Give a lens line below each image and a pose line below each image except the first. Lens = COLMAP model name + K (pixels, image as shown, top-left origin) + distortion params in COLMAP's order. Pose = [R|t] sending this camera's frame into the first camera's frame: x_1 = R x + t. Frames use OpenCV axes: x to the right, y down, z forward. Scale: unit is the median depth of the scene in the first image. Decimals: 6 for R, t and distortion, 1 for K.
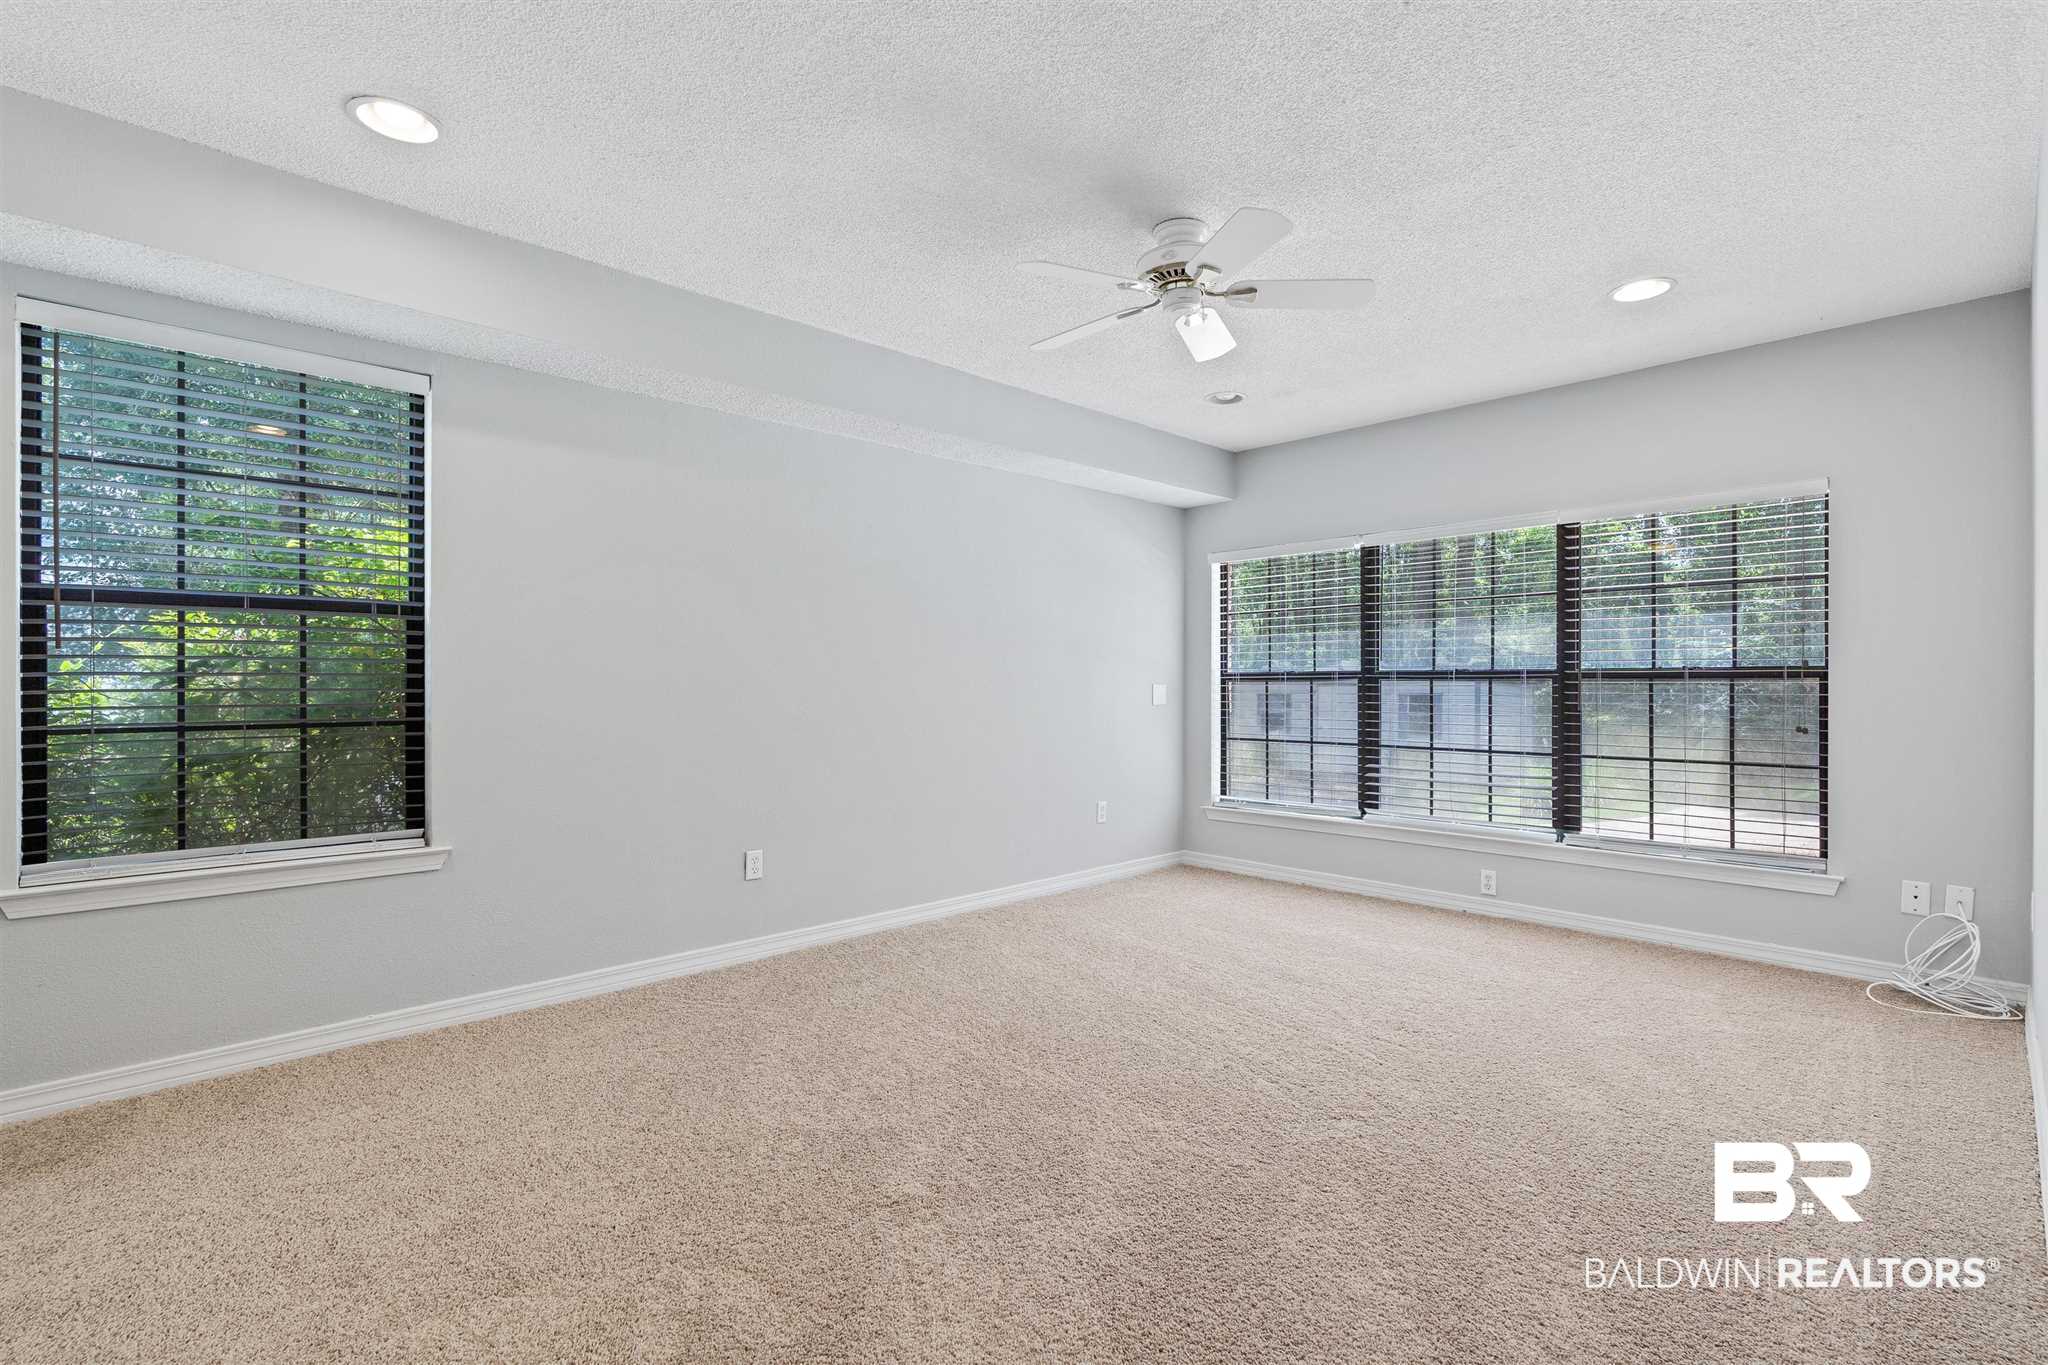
lens RADIAL K [[931.5, 0, 1006.8], [0, 931.5, 680.2], [0, 0, 1]] dist [-0.005430, 0.000360]
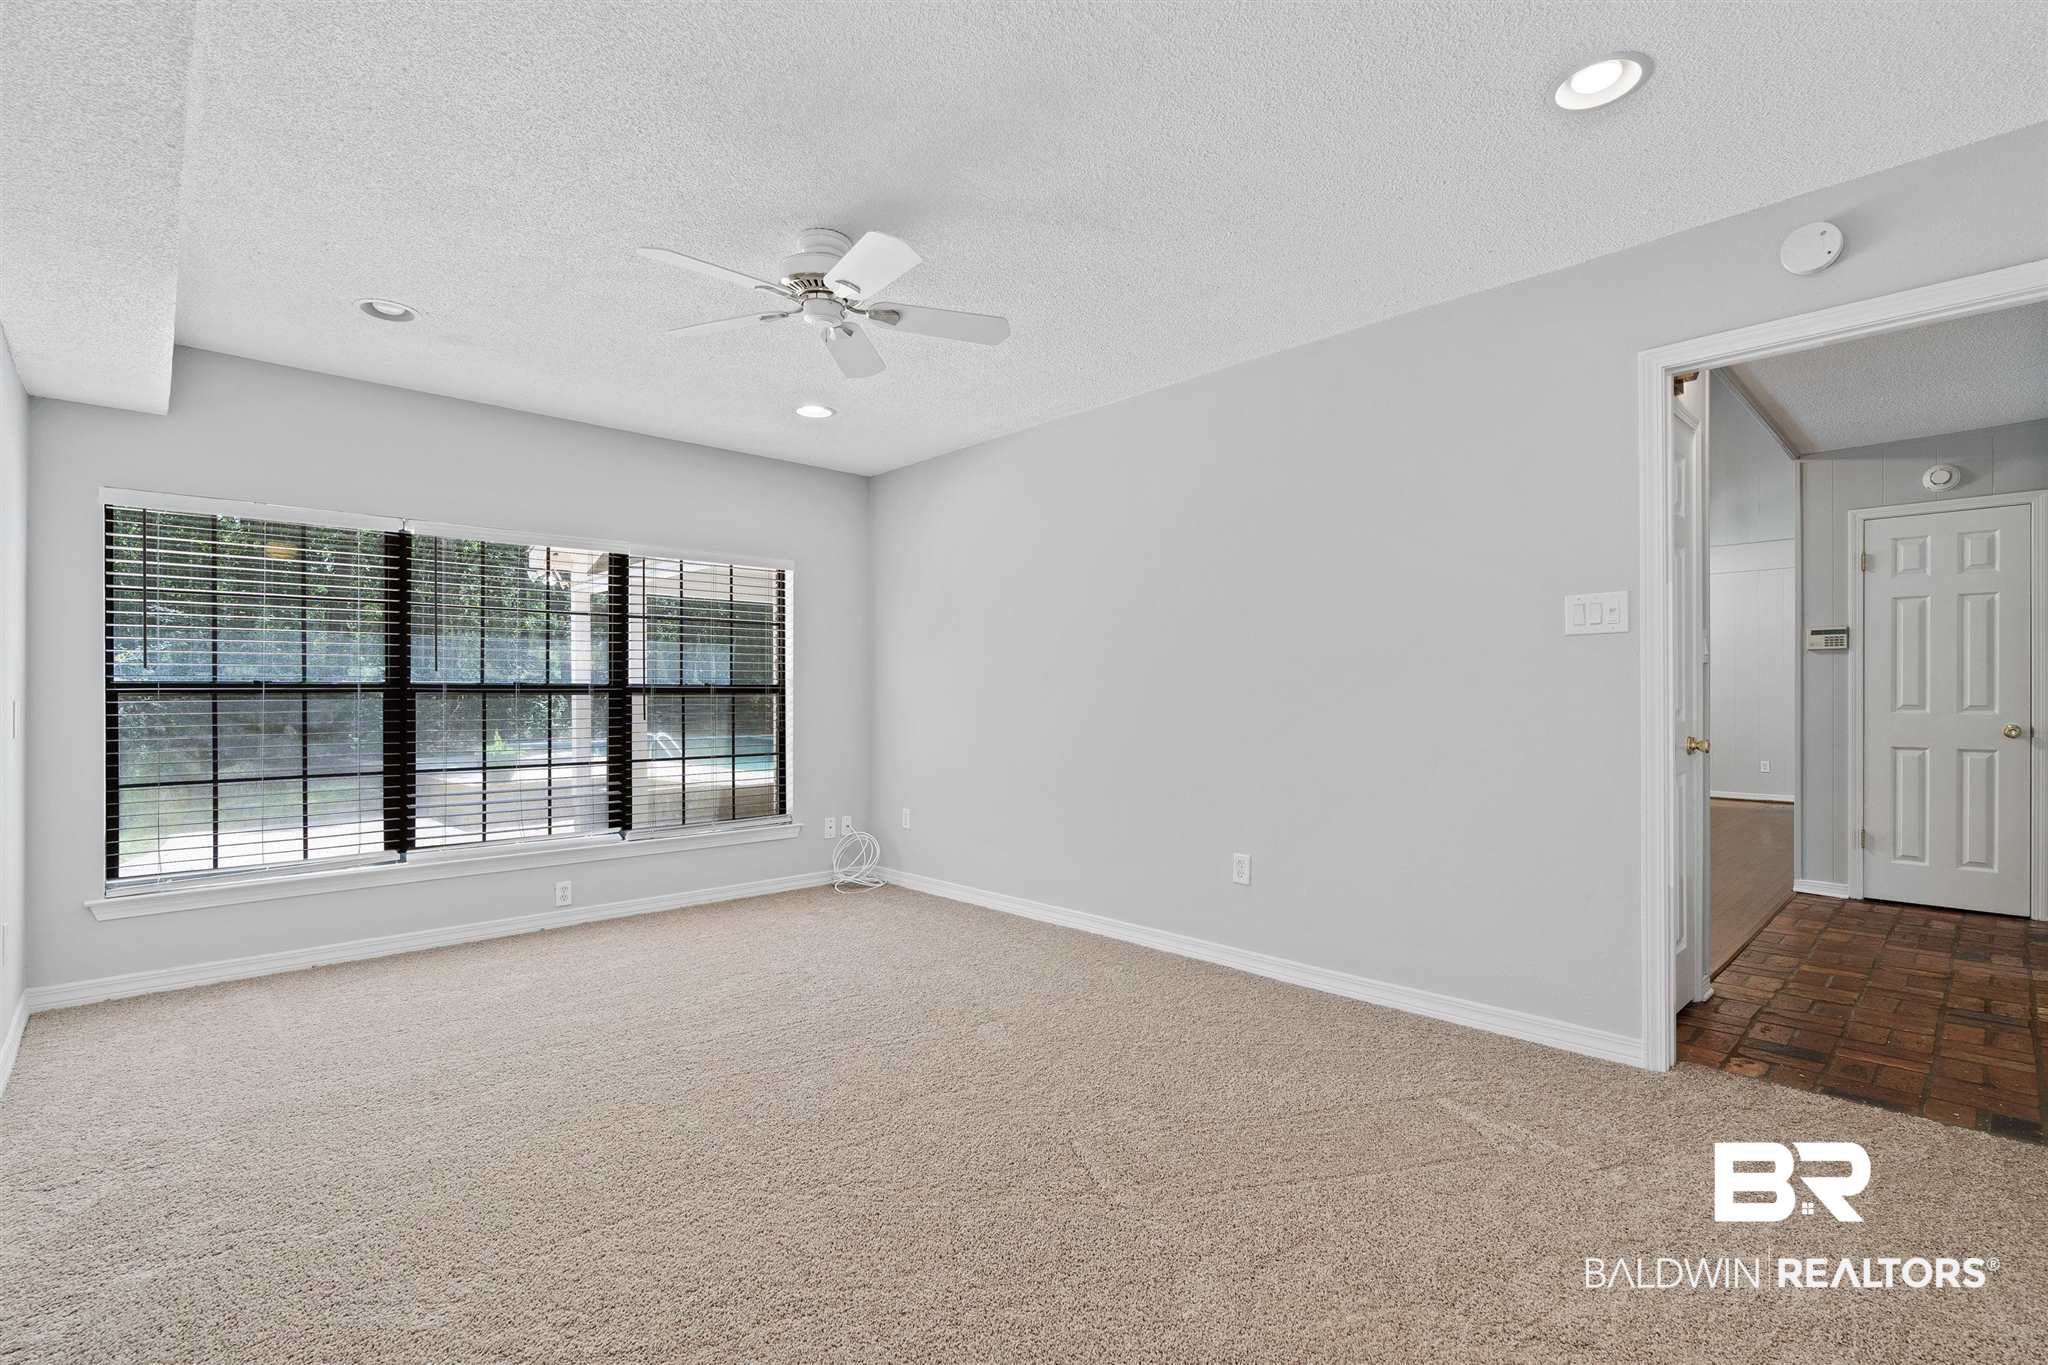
lens RADIAL K [[931.5, 0, 1011.2], [0, 931.5, 692.2], [0, 0, 1]] dist [-0.005430, 0.000360]
pose [[0.000853, 0.003052, 0.999995, -0.440961], [-0.001560, 0.999994, -0.003051, -0.000093], [-0.999998, -0.001558, 0.000857, 0.453316]]
